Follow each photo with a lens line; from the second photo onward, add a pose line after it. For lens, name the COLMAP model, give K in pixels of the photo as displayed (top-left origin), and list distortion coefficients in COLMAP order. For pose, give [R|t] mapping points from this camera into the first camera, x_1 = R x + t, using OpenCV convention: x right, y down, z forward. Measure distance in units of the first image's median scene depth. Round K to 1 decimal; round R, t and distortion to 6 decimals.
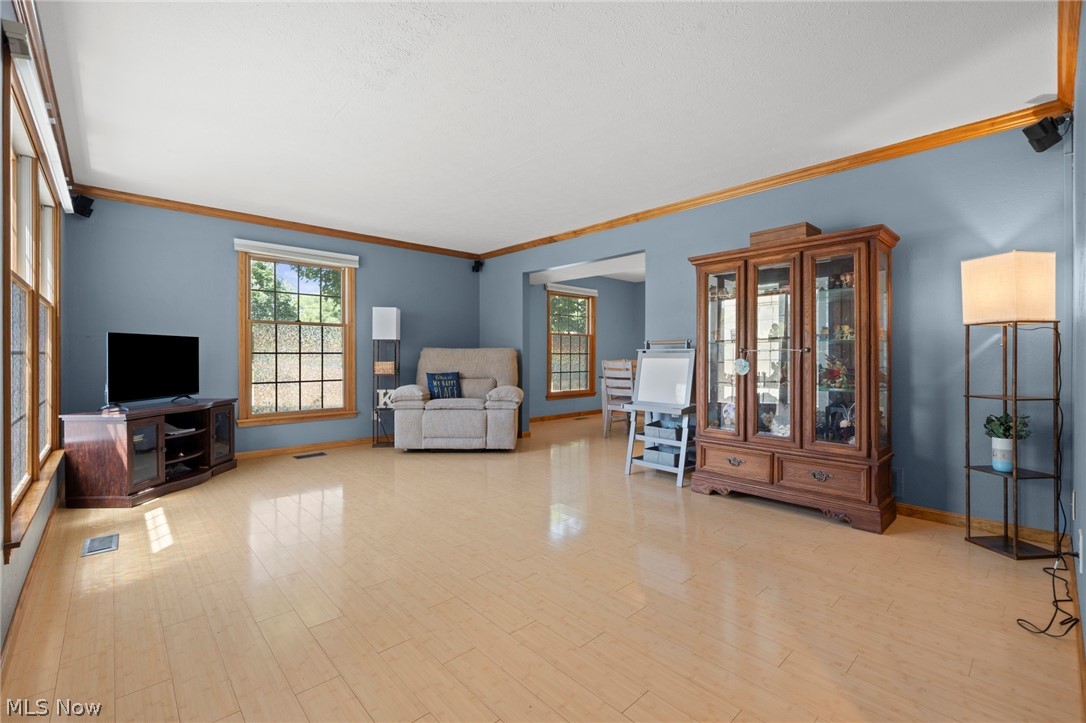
lens RADIAL K [[464.0, 0, 540.6], [0, 464.0, 362.2], [0, 0, 1]] dist [-0.001492, -0.000152]
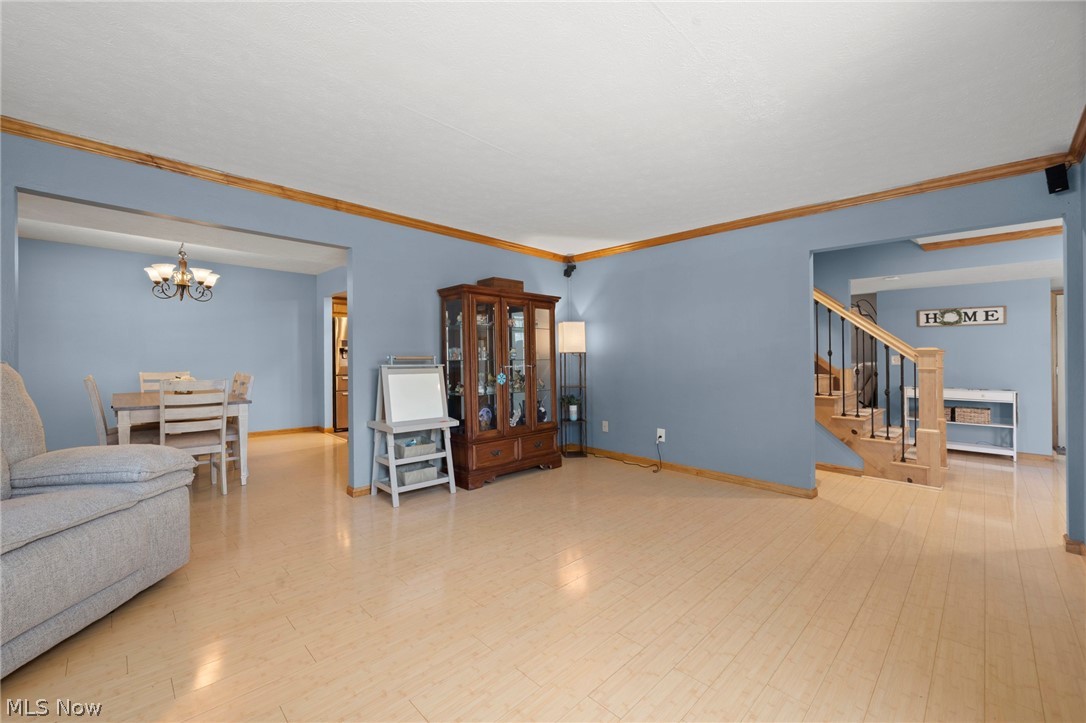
lens RADIAL K [[430.5, 0, 540.7], [0, 430.5, 355.7], [0, 0, 1]] dist [0.000094, 0.000355]
pose [[-0.019929, 0.001199, 0.999801, -0.758682], [0.007564, 0.999971, -0.001048, -0.051631], [-0.999773, 0.007542, -0.019937, 0.871225]]
